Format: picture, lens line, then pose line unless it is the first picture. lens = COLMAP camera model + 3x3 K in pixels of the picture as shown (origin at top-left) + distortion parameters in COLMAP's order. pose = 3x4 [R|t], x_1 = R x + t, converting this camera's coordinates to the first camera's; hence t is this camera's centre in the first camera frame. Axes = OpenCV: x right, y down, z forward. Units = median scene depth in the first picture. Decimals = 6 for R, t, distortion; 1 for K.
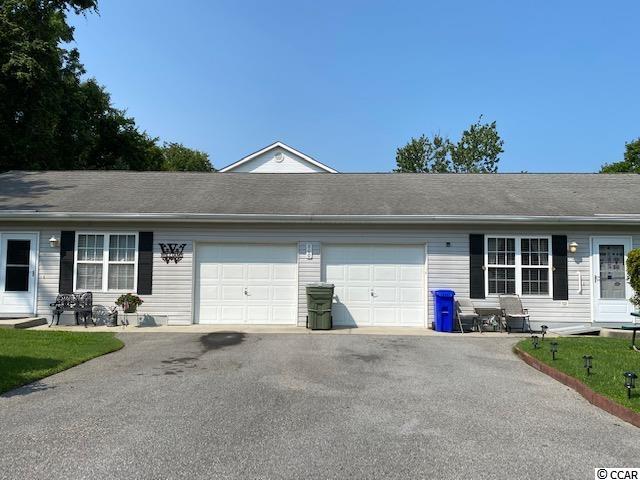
lens RADIAL K [[488.9, 0, 318.8], [0, 488.9, 244.0], [0, 0, 1]] dist [0.041643, -0.042161]
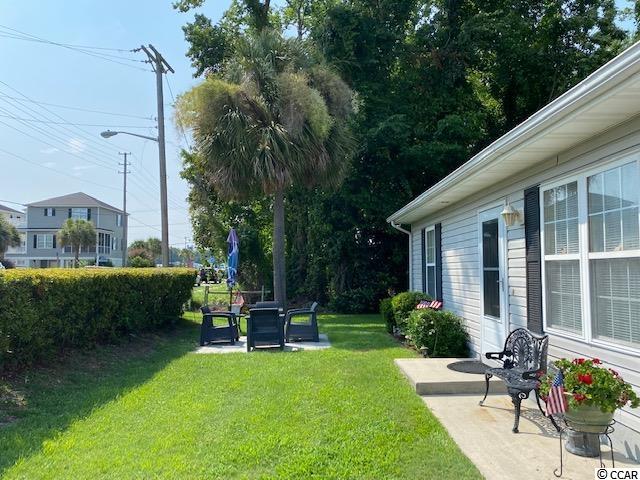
lens RADIAL K [[488.9, 0, 314.9], [0, 488.9, 239.9], [0, 0, 1]] dist [0.041643, -0.042161]
pose [[0.034598, -0.072893, -0.996739, -0.089494], [0.054631, 0.995983, -0.070941, 0.040039], [0.997907, -0.051999, 0.038442, 0.794059]]
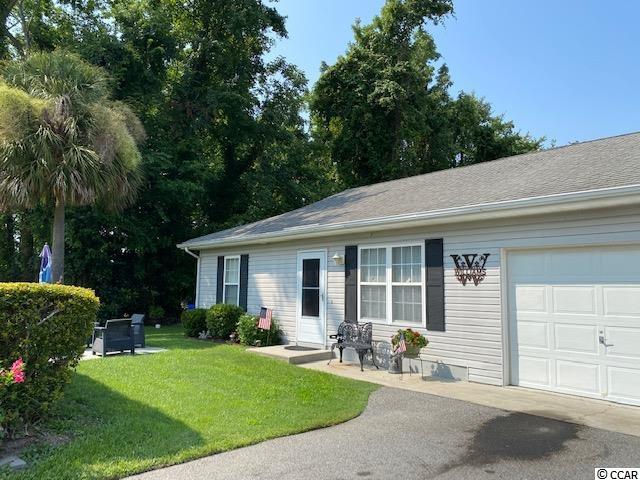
lens RADIAL K [[488.9, 0, 315.4], [0, 488.9, 242.1], [0, 0, 1]] dist [0.041643, -0.042161]
pose [[0.687584, -0.069057, -0.722813, 0.031464], [0.036660, 0.997499, -0.060427, 0.014830], [0.725179, 0.015050, 0.688396, 0.405568]]
